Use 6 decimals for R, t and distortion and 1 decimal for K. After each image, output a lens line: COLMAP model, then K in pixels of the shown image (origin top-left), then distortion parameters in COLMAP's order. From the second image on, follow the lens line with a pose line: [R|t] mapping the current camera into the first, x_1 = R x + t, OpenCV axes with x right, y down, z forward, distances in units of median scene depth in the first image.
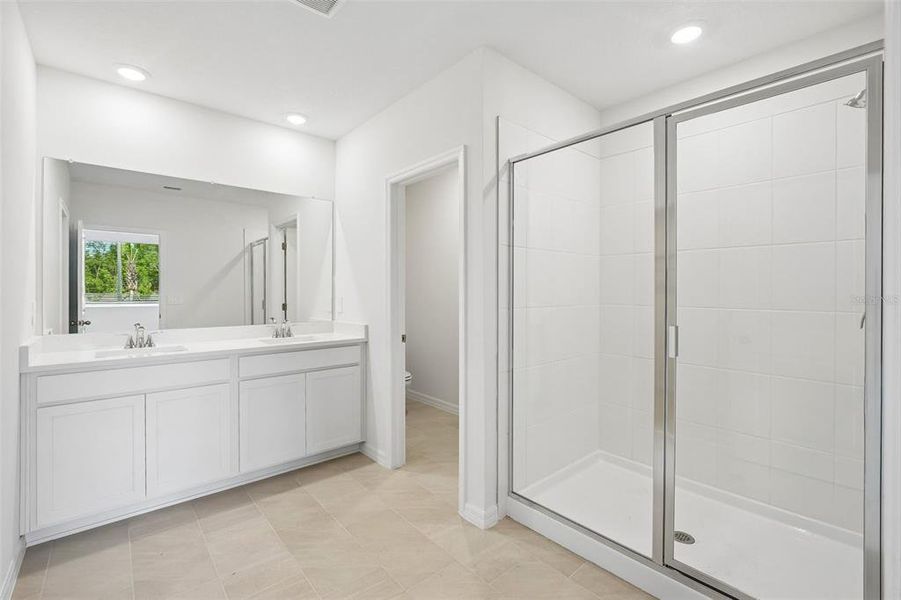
lens RADIAL K [[405.7, 0, 452.2], [0, 405.7, 291.4], [0, 0, 1]] dist [0.000012, 0.001891]
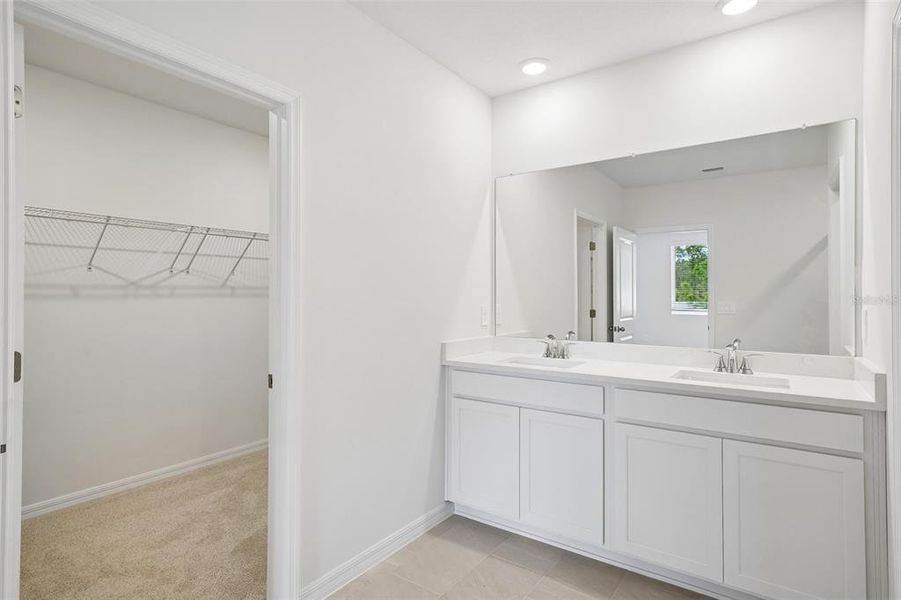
lens RADIAL K [[488.9, 0, 454.6], [0, 488.9, 294.2], [0, 0, 1]] dist [0.016088, 0.000474]
pose [[0.227378, -0.004418, -0.973796, 0.214081], [-0.003725, 0.999978, -0.005406, -0.000125], [0.973799, 0.004857, 0.227357, 0.424025]]
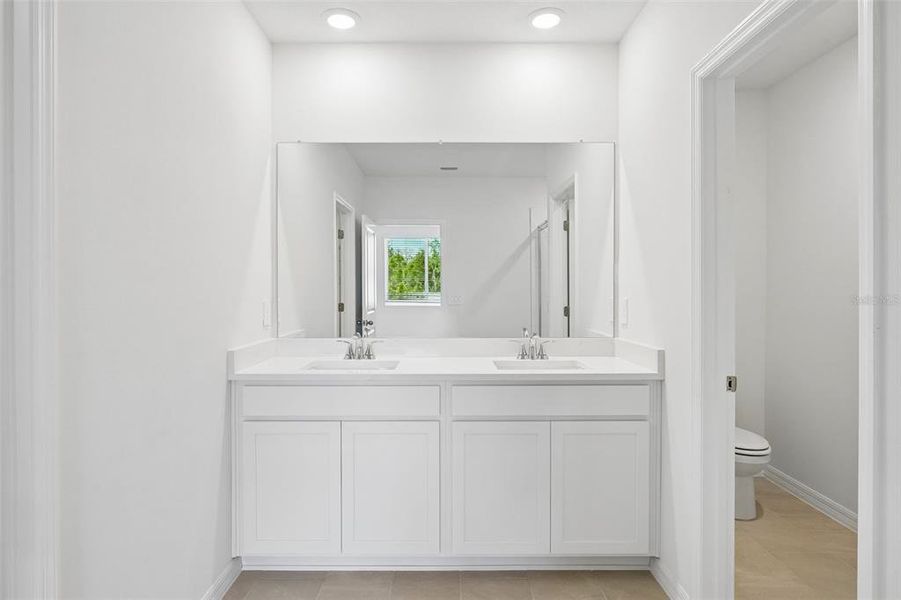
lens RADIAL K [[516.1, 0, 447.7], [0, 516.1, 292.8], [0, 0, 1]] dist [-0.005810, -0.002852]
pose [[0.748943, 0.003560, -0.662625, 0.037536], [0.000225, 0.999984, 0.005628, -0.000005], [0.662634, -0.004364, 0.748930, 0.279731]]
